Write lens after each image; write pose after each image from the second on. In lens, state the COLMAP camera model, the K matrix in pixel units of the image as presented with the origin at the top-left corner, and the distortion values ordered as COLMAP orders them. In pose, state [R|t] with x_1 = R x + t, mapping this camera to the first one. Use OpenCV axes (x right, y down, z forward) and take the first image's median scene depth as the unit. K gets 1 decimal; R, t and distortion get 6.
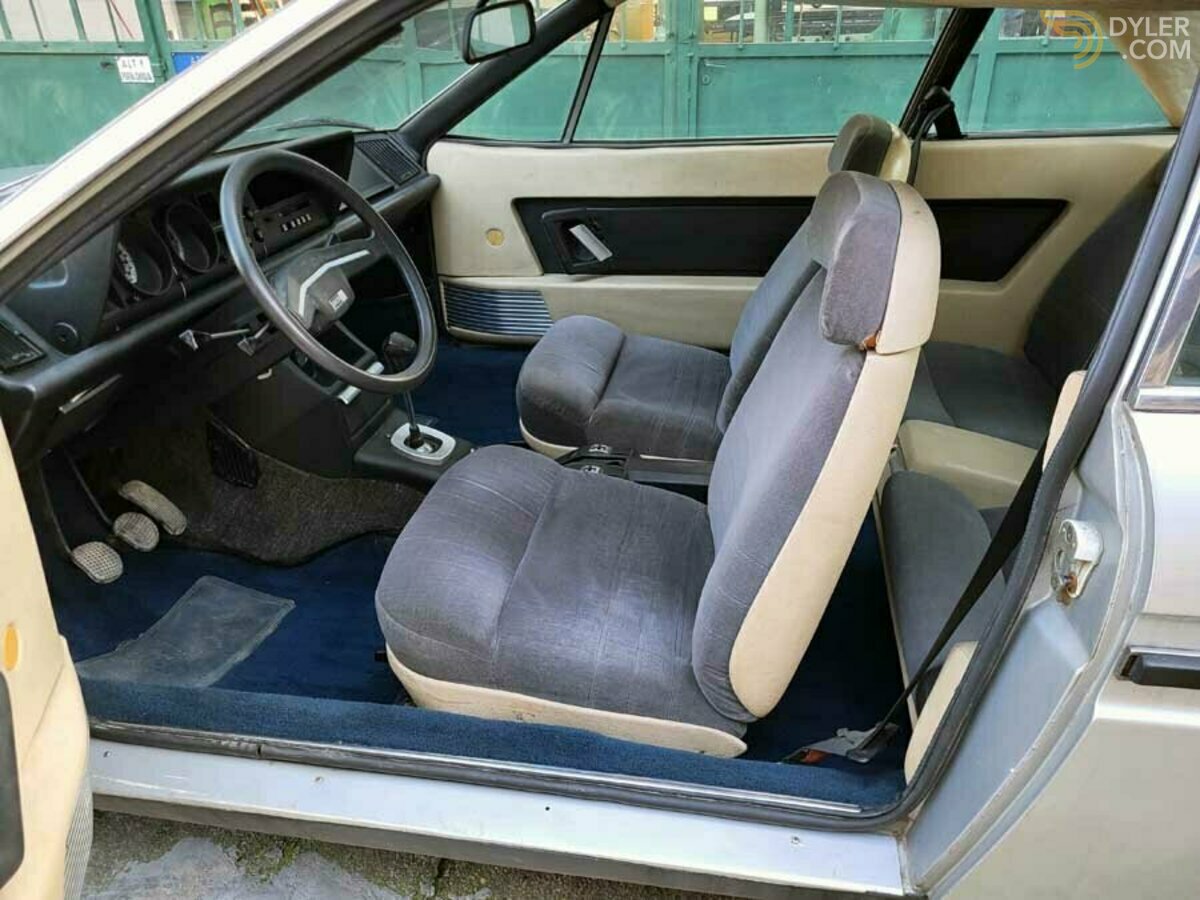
lens RADIAL K [[916.2, 0, 602.4], [0, 916.2, 434.6], [0, 0, 1]] dist [0.031700, 0.005646]
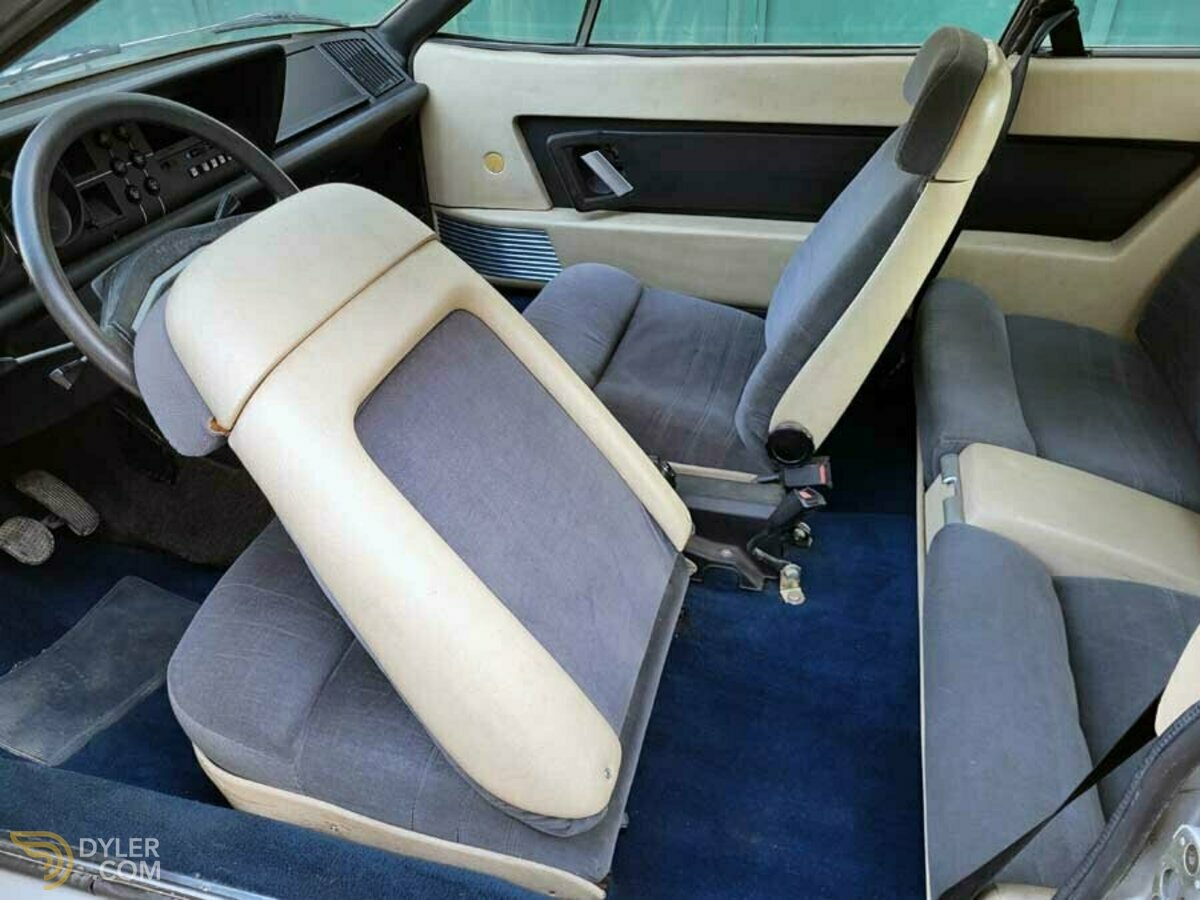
lens RADIAL K [[931.5, 0, 600.1], [0, 931.5, 442.0], [0, 0, 1]] dist [0.019924, -0.003312]
pose [[0.996282, 0.048006, -0.071542, 0.060557], [-0.038165, 0.990371, 0.133078, -0.093150], [0.077242, -0.129852, 0.988520, 0.158986]]
